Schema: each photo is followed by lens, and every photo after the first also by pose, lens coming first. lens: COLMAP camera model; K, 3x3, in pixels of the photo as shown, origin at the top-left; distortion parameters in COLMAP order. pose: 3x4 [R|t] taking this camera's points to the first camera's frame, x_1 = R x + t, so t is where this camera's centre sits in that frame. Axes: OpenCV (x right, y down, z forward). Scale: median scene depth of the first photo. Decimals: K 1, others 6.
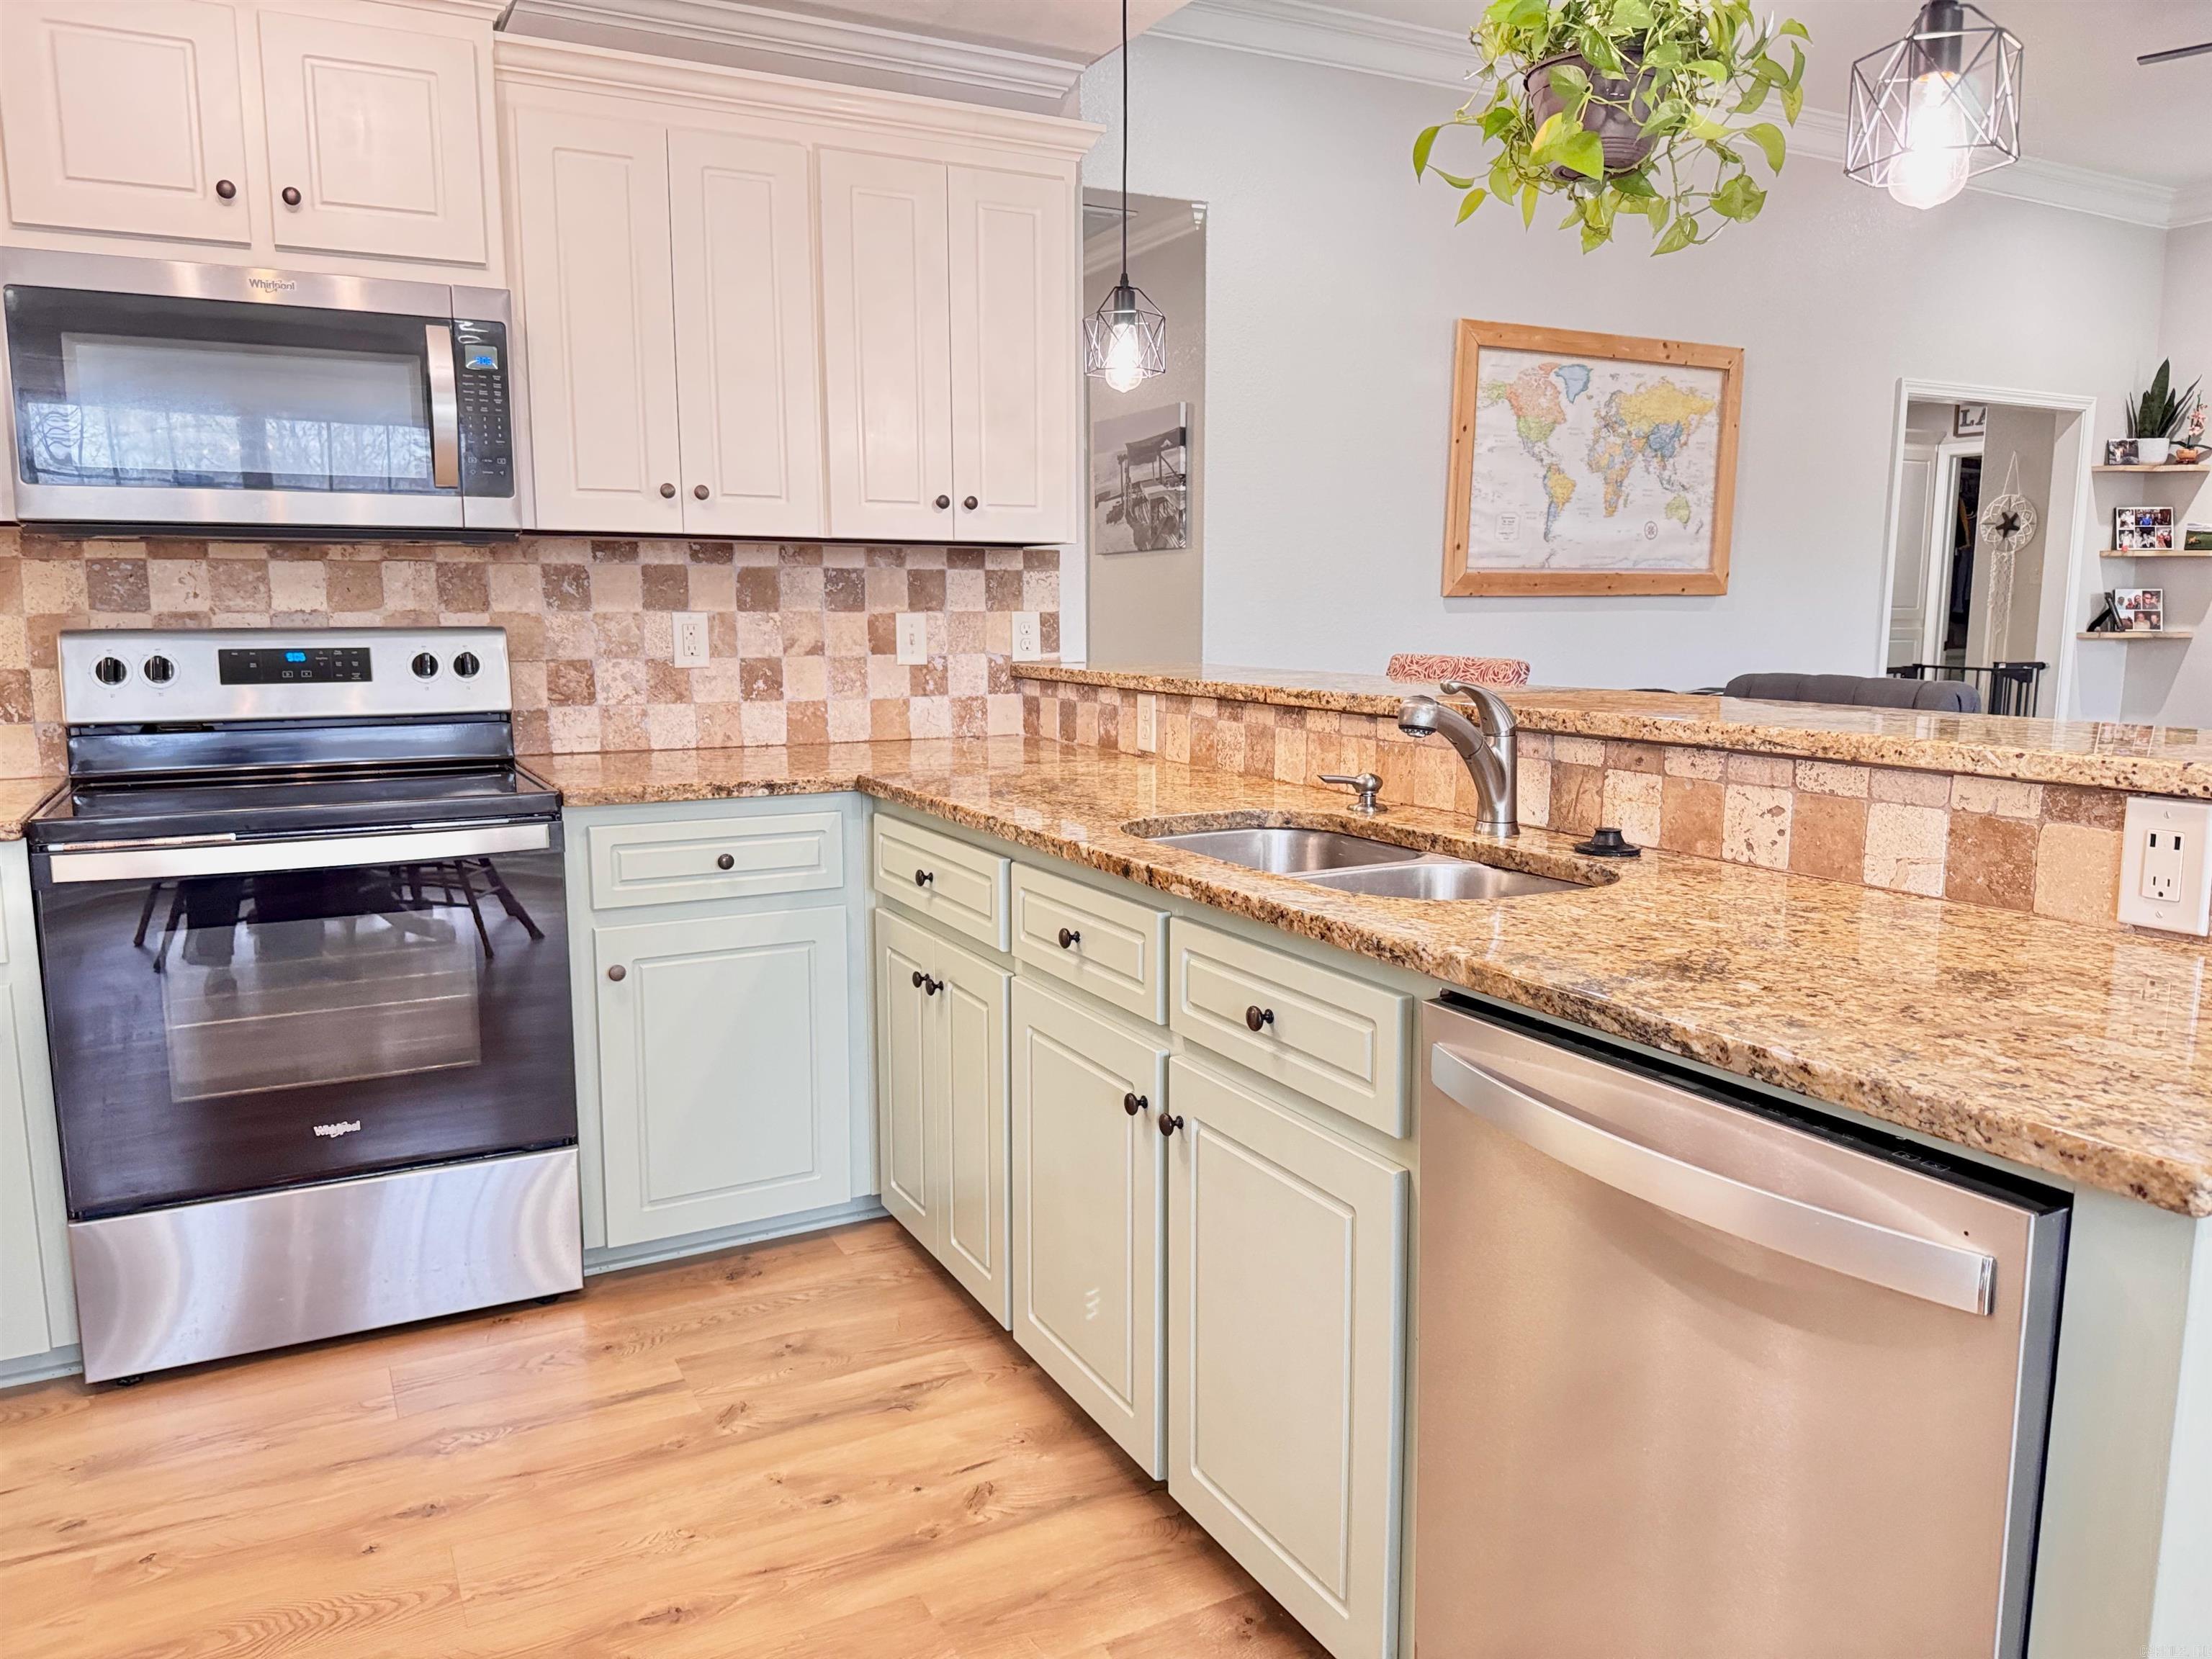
lens RADIAL K [[1574.0, 0, 1116.6], [0, 1574.0, 831.2], [0, 0, 1]] dist [0.040070, -0.056108]
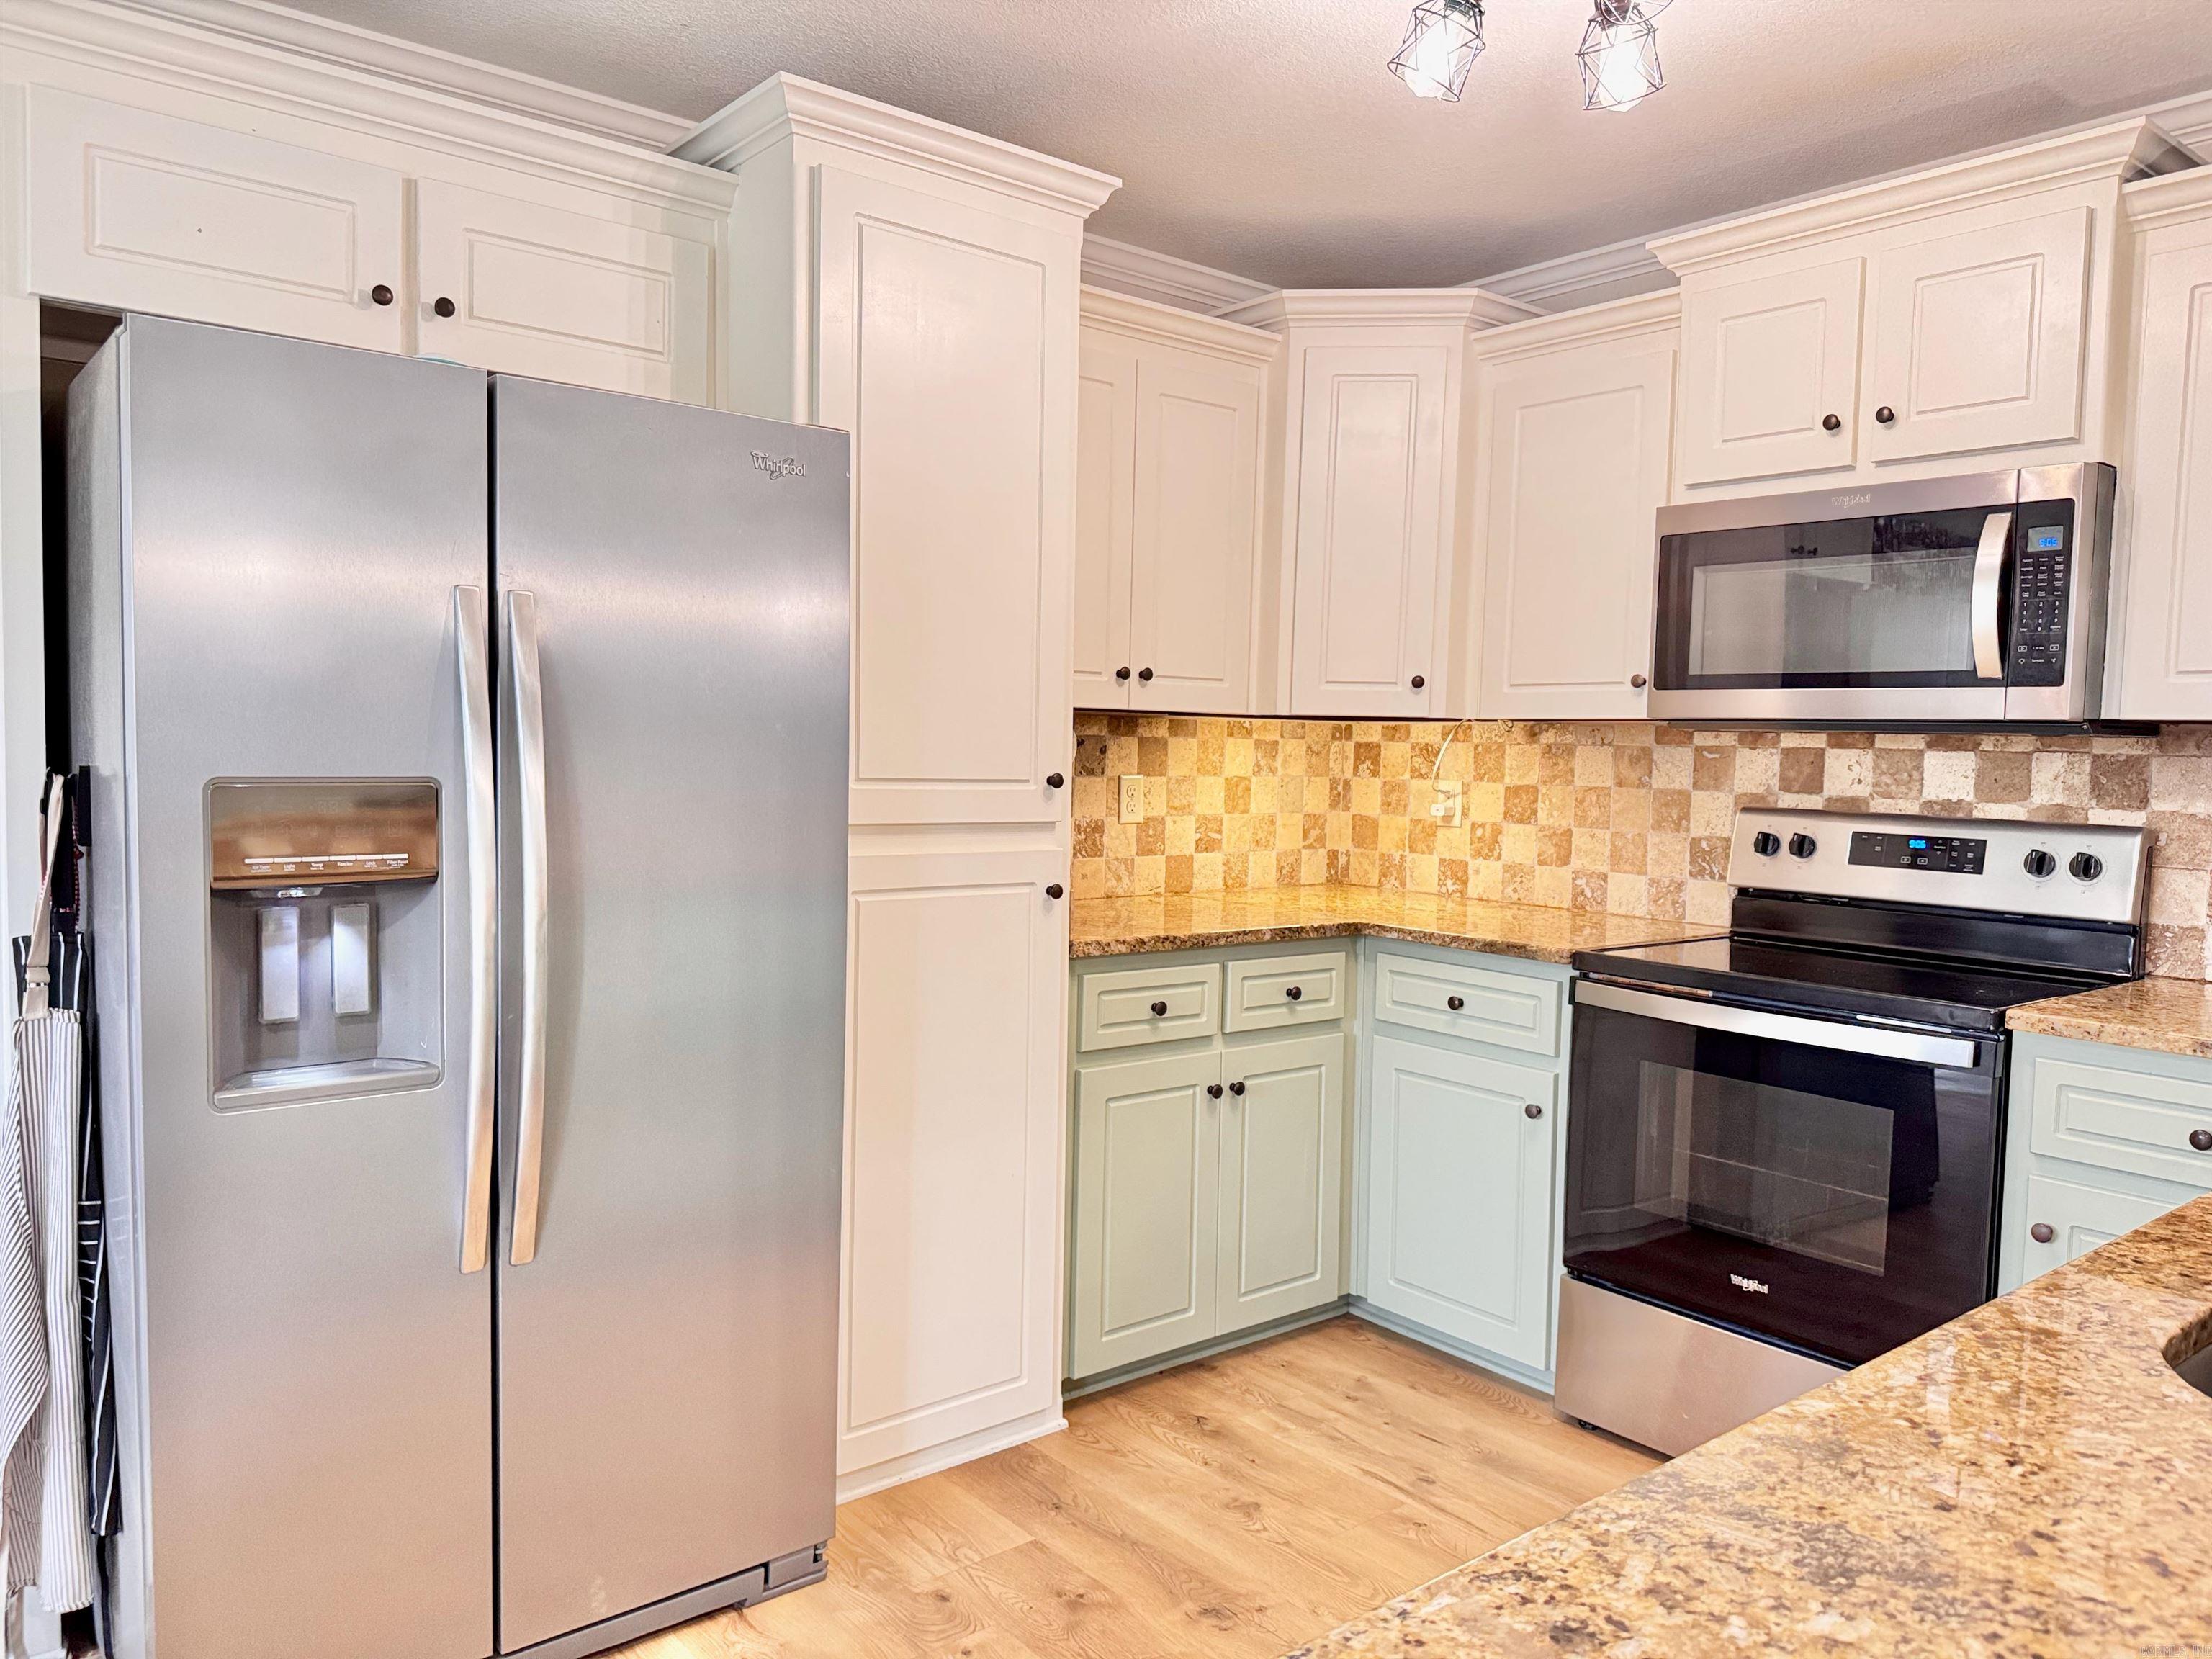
lens RADIAL K [[1584.5, 0, 1101.2], [0, 1584.5, 838.1], [0, 0, 1]] dist [0.037966, -0.048409]
pose [[0.186831, 0.067392, -0.980078, 0.352385], [-0.164768, 0.985662, 0.036366, -0.057397], [0.968476, 0.154691, 0.195256, 0.255306]]
